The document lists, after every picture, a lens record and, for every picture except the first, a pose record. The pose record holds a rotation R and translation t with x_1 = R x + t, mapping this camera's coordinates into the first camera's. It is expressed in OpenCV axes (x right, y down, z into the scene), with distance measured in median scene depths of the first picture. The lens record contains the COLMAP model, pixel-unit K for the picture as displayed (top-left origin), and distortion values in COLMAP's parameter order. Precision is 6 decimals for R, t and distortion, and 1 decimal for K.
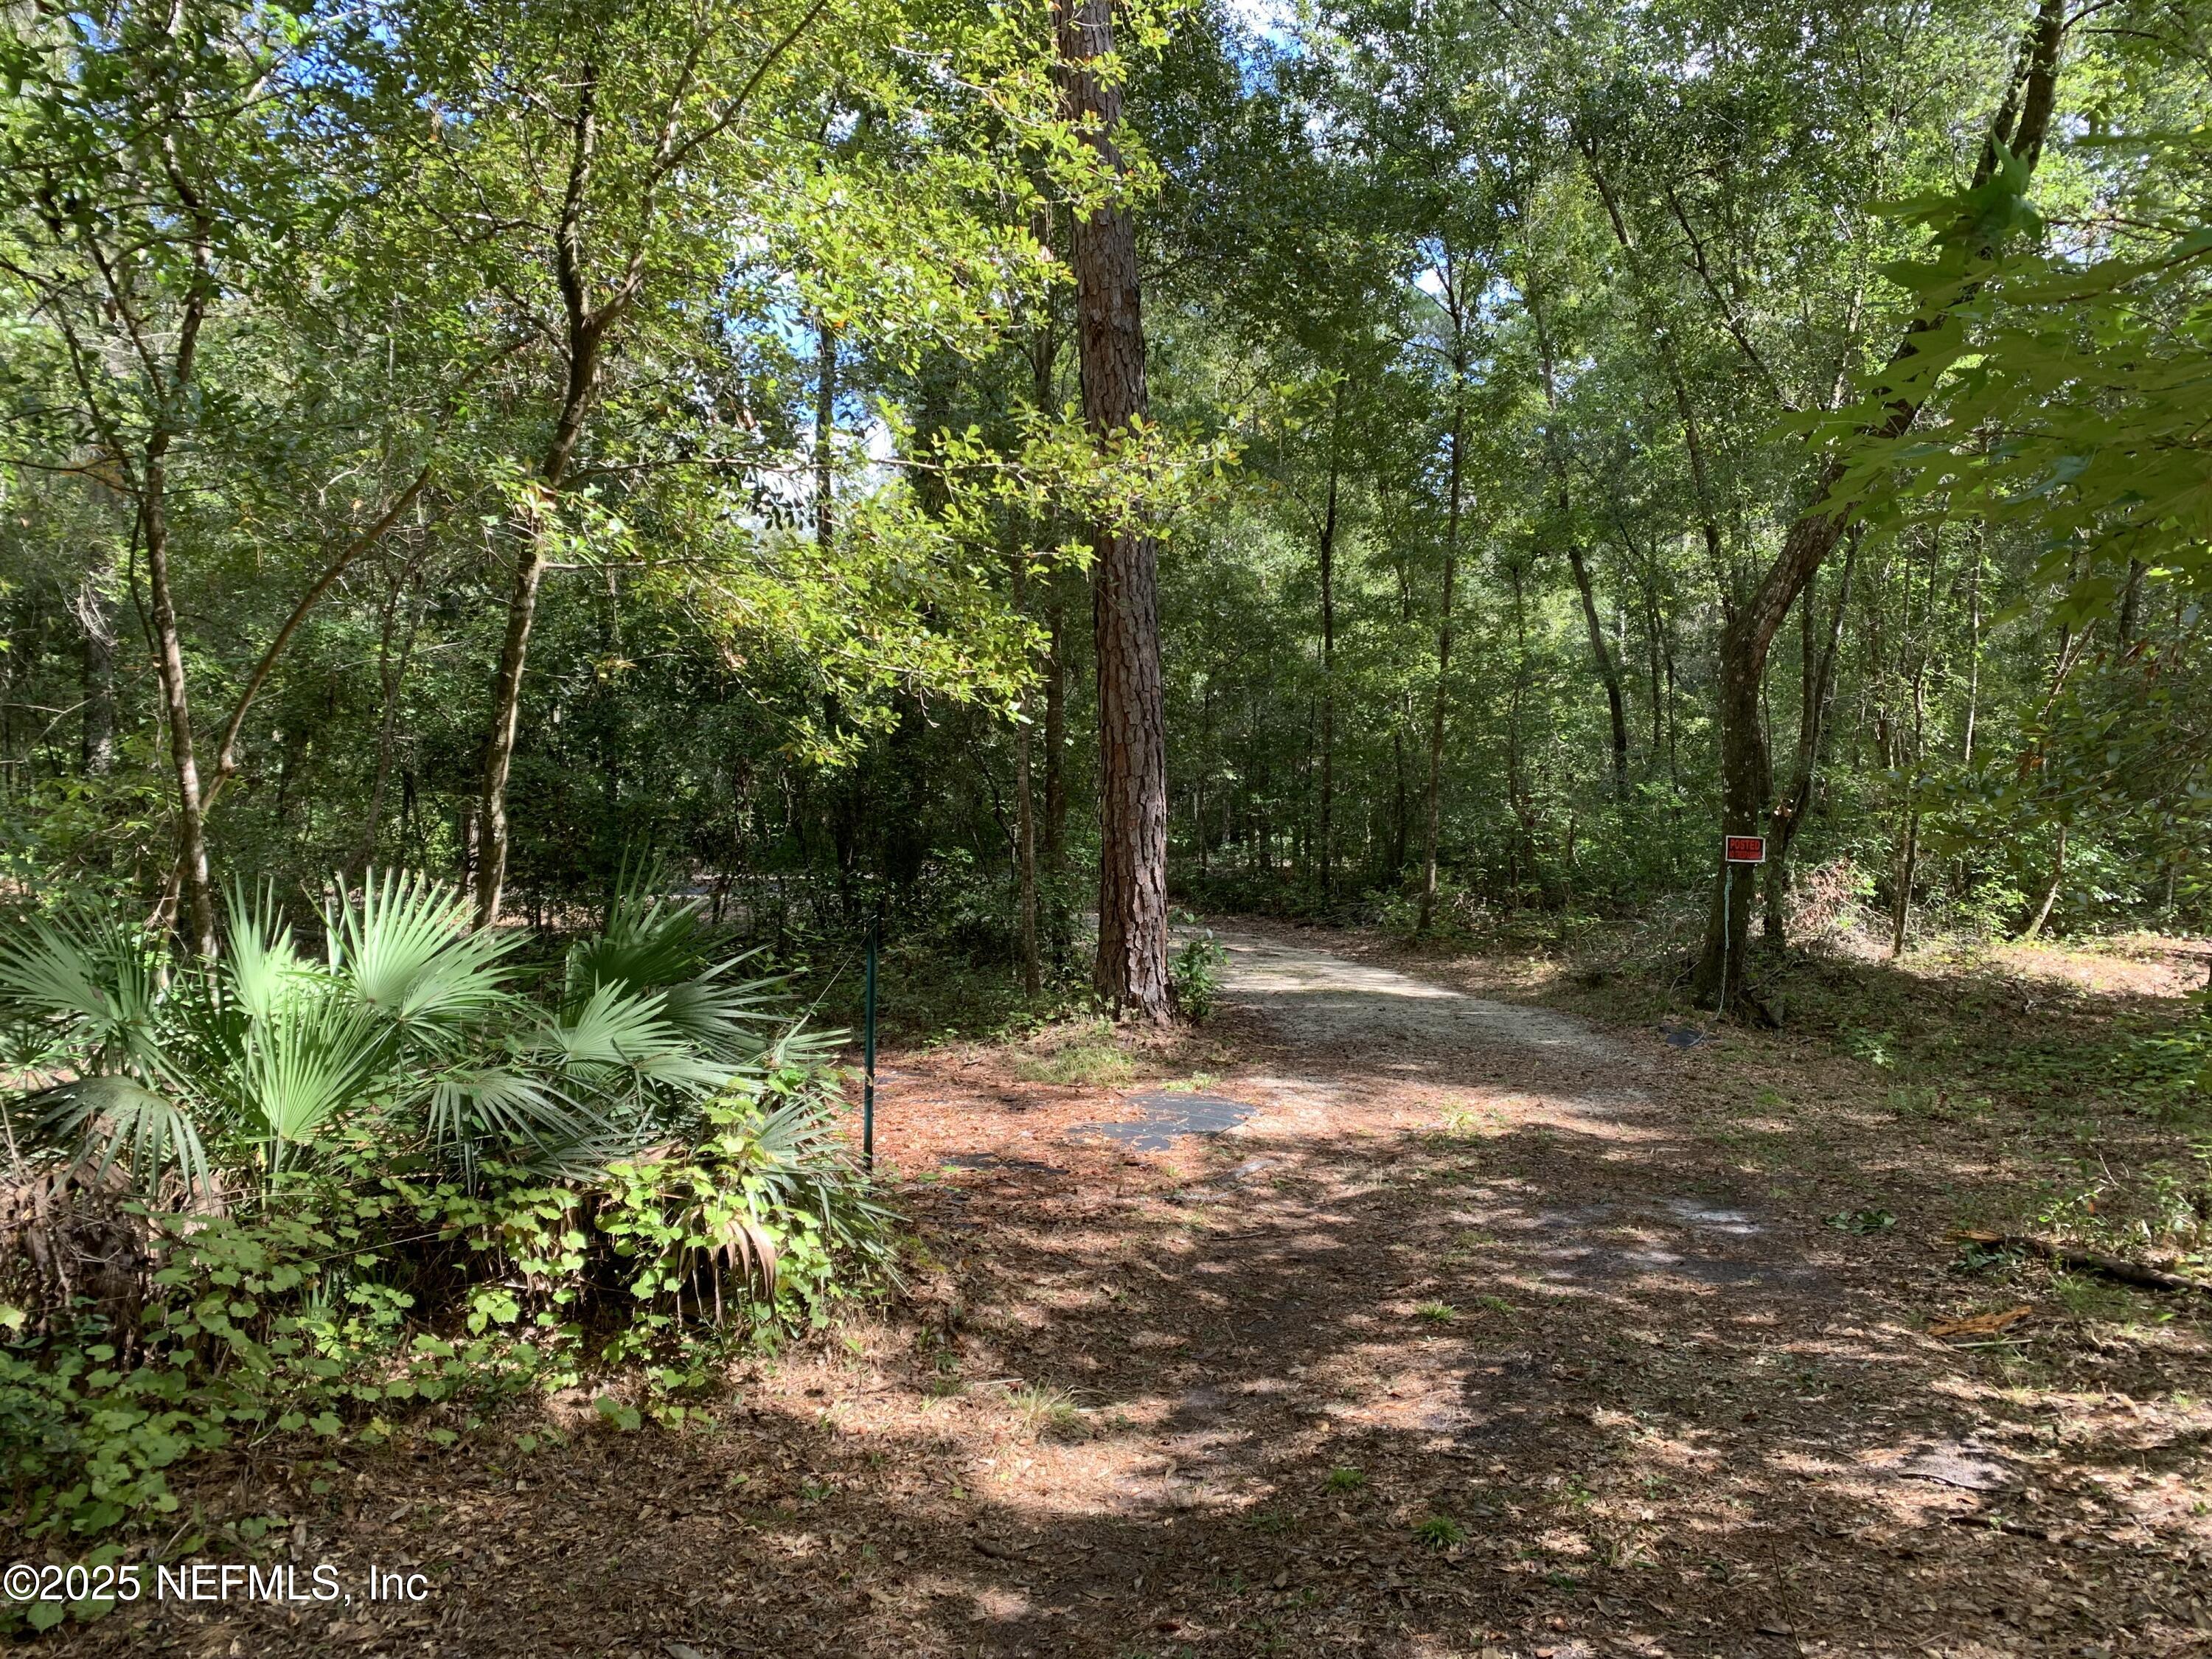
lens RADIAL K [[1664.2, 0, 1106.3], [0, 1664.2, 834.9], [0, 0, 1]] dist [-0.000746, -0.003576]
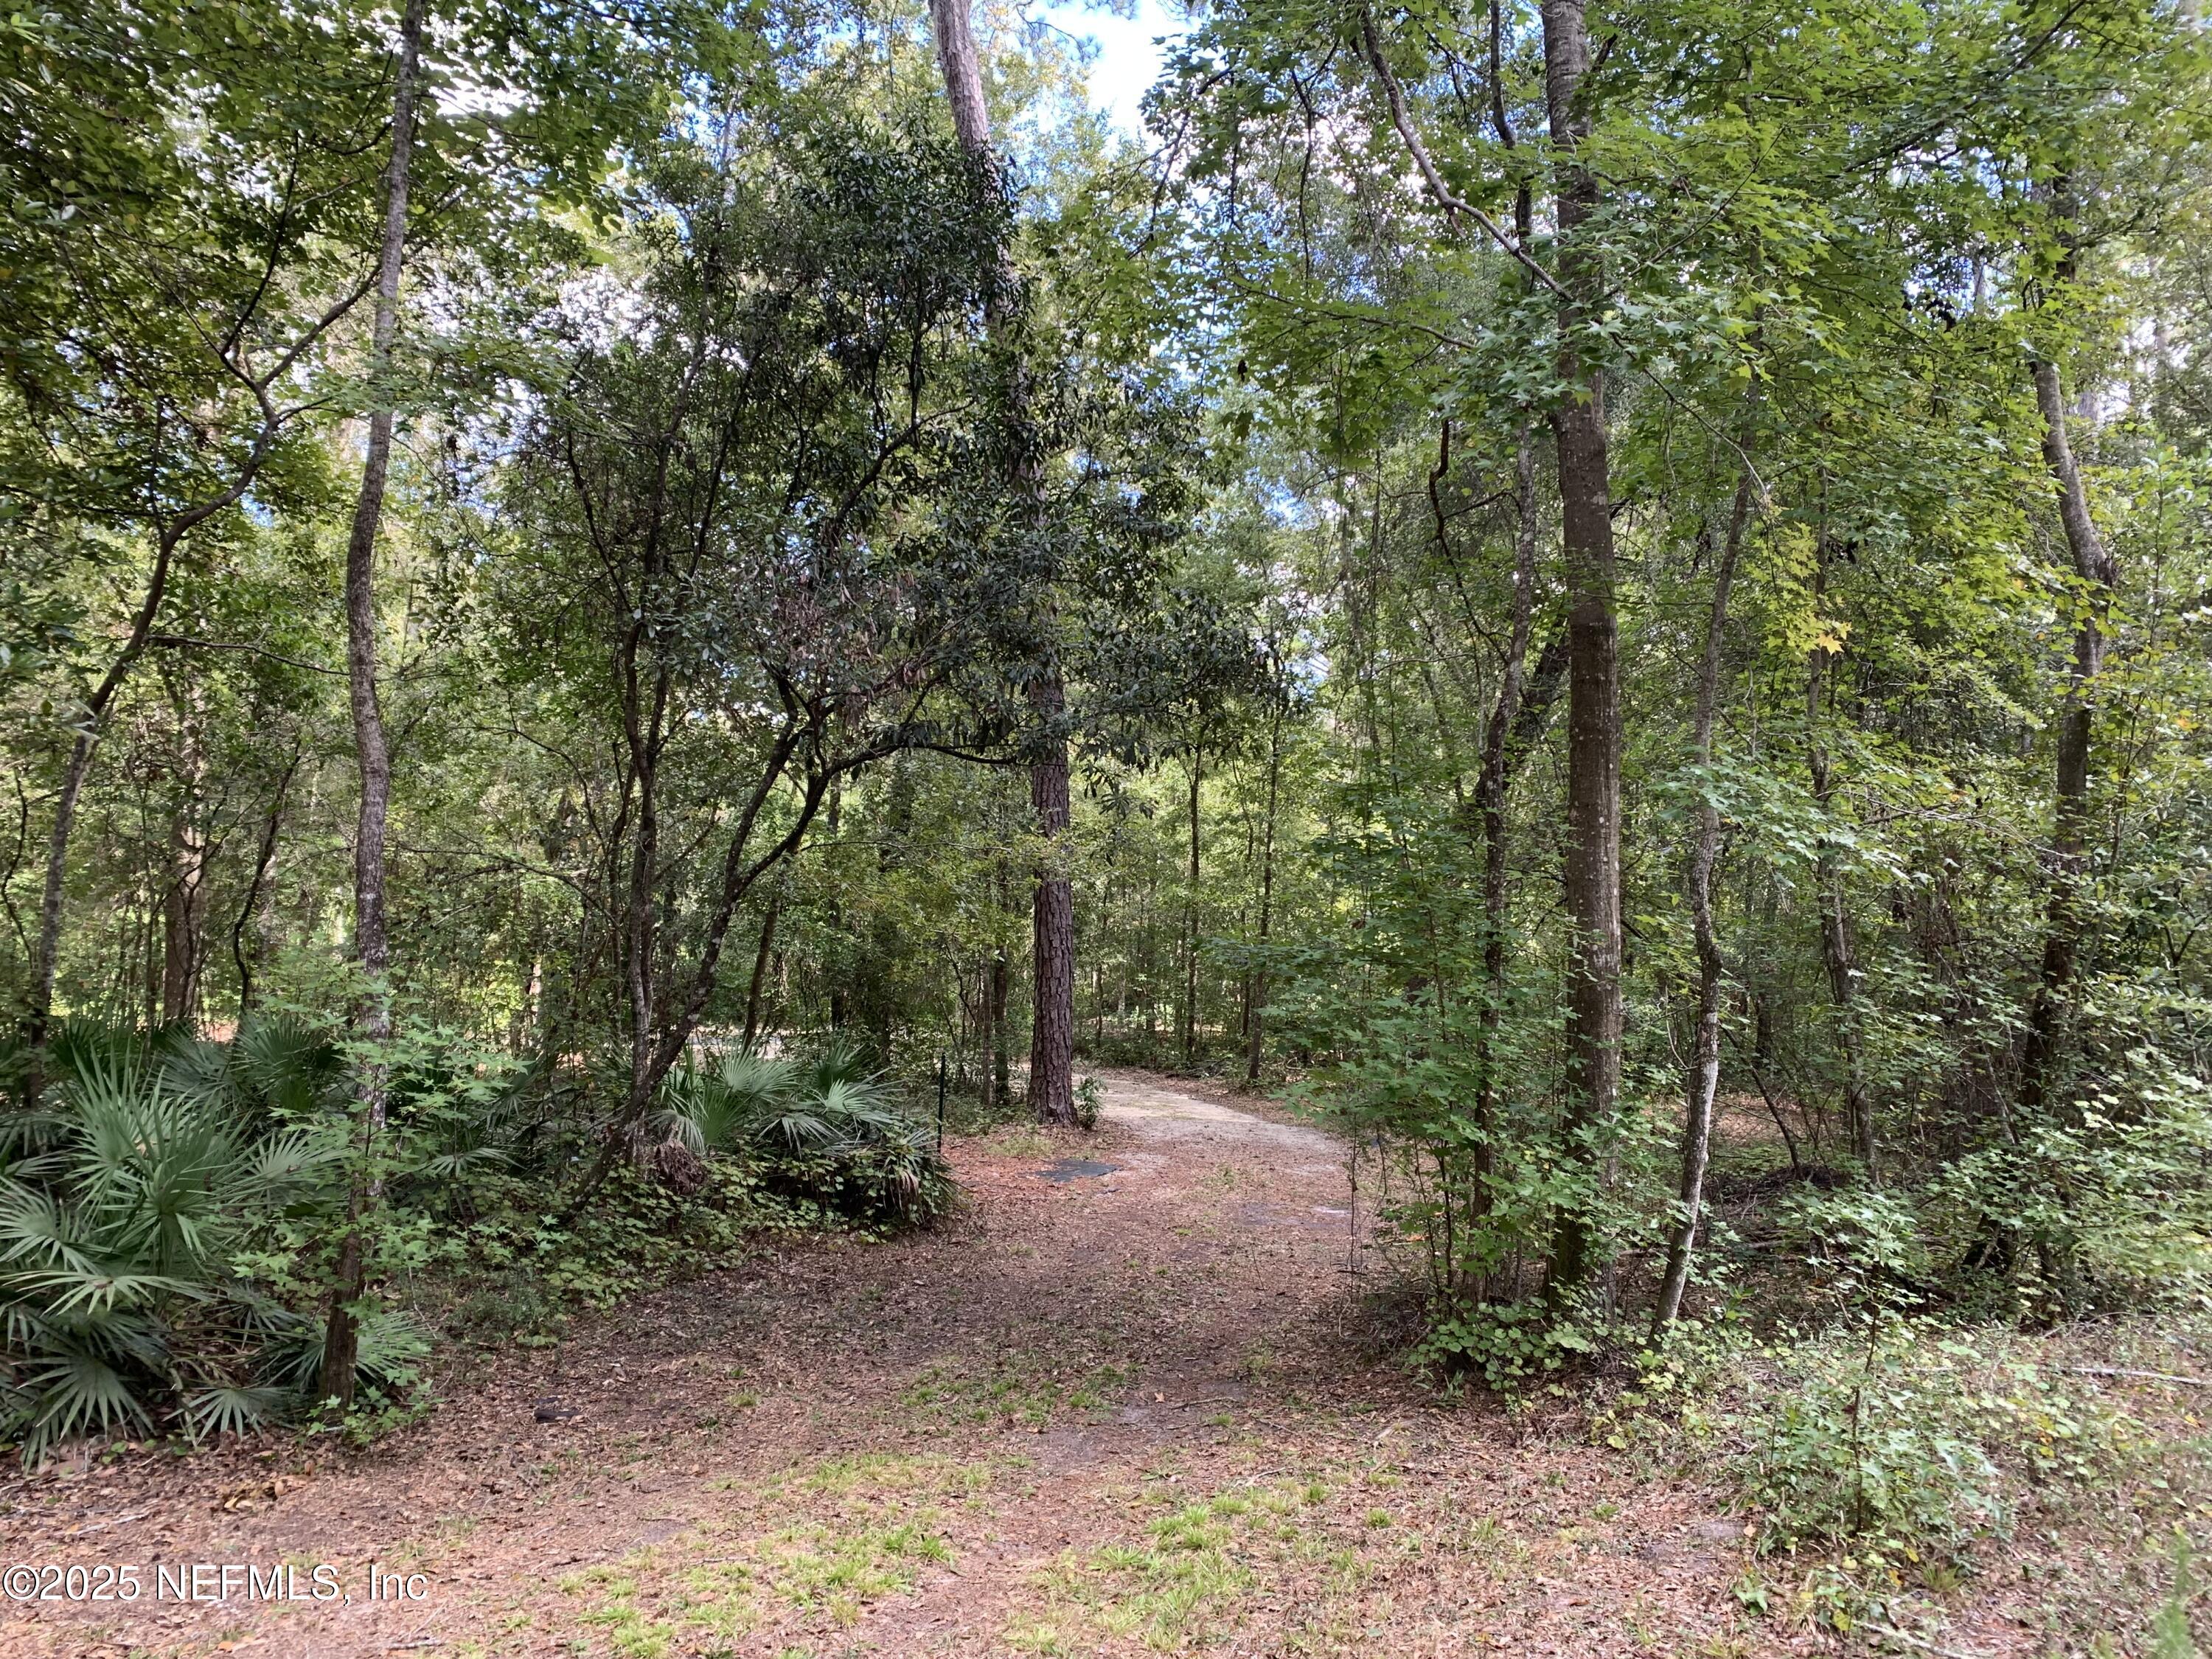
lens RADIAL K [[1664.2, 0, 1101.4], [0, 1664.2, 828.7], [0, 0, 1]] dist [-0.000746, -0.003576]
pose [[0.998227, 0.021951, 0.055322, -0.078482], [-0.016304, 0.994800, -0.100539, -0.041799], [-0.057241, 0.099458, 0.993394, -1.711884]]
